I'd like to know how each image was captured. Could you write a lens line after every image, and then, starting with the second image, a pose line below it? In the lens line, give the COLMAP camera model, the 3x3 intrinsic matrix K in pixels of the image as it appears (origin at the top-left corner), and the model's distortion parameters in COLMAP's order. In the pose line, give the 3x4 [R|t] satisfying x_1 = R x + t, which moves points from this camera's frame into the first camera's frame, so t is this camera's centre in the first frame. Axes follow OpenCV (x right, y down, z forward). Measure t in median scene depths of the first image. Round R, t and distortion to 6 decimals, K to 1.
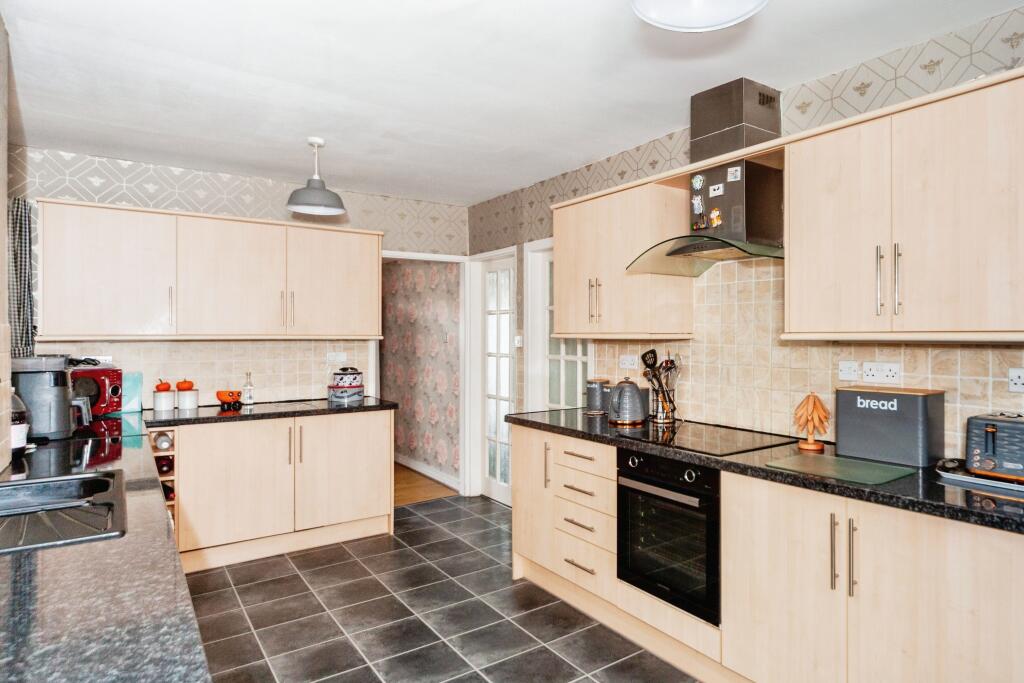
lens RADIAL K [[592.8, 0, 512.0], [0, 592.8, 341.5], [0, 0, 1]] dist [0.001333, 0.000637]
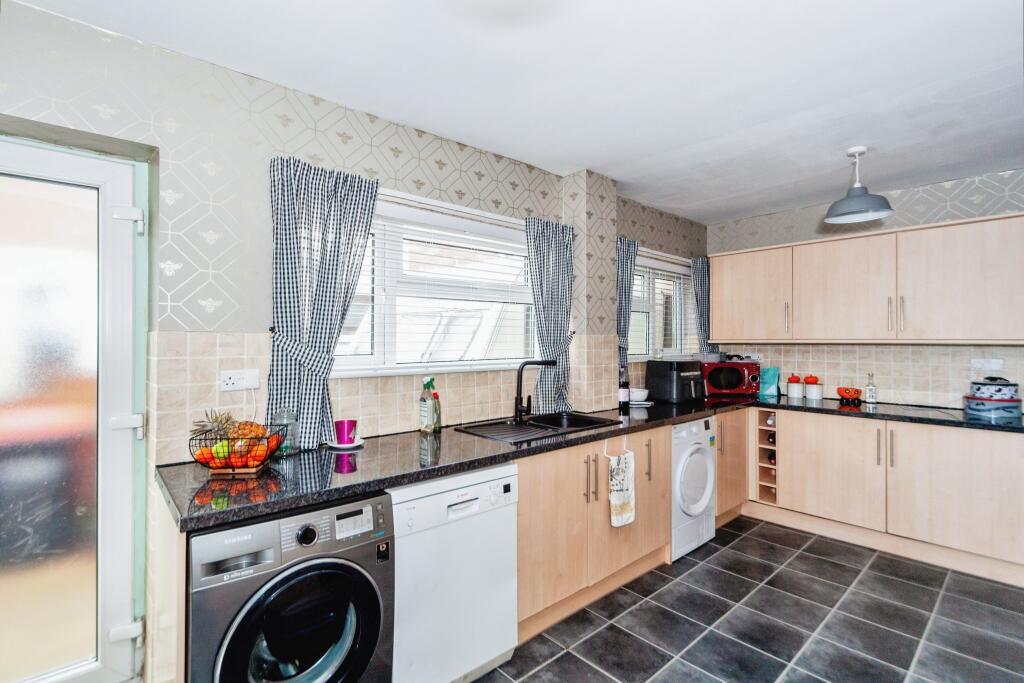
lens RADIAL K [[440.6, 0, 534.0], [0, 440.6, 338.1], [0, 0, 1]] dist [-0.002237, -0.000324]
pose [[0.205296, -0.003222, -0.978695, 0.250779], [-0.009487, 0.999941, -0.005282, -0.003609], [0.978654, 0.010369, 0.205254, 0.253738]]
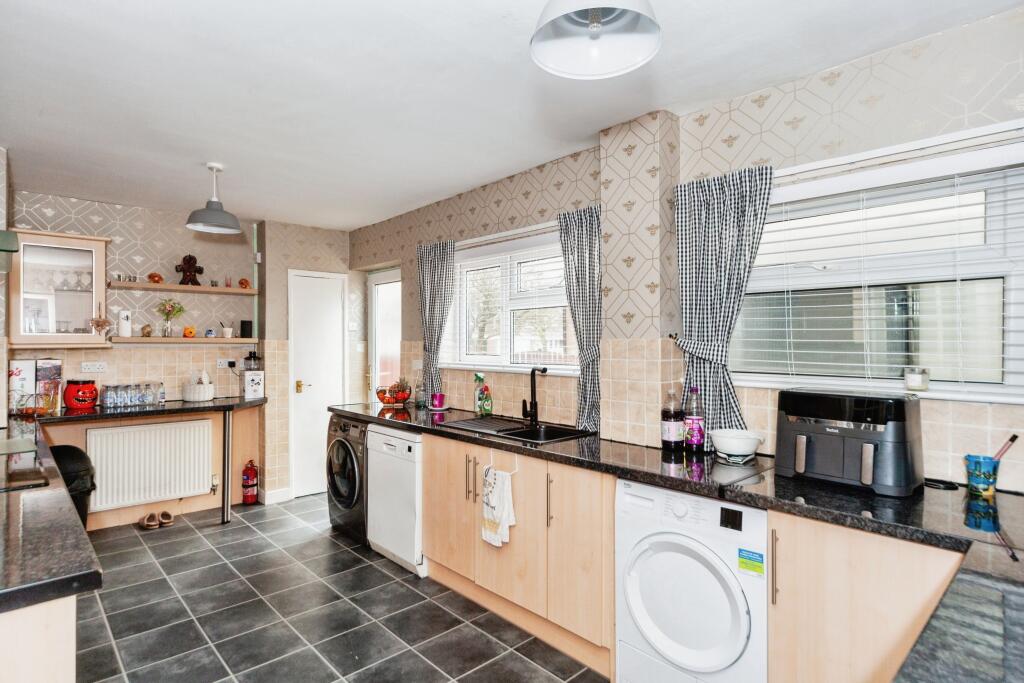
lens RADIAL K [[592.8, 0, 512.0], [0, 592.8, 341.5], [0, 0, 1]] dist [0.001333, 0.000637]
pose [[-0.978557, 0.001271, -0.205974, -0.165156], [-0.000349, 0.999969, 0.007827, -0.016446], [0.205978, 0.007731, -0.978526, 1.202058]]
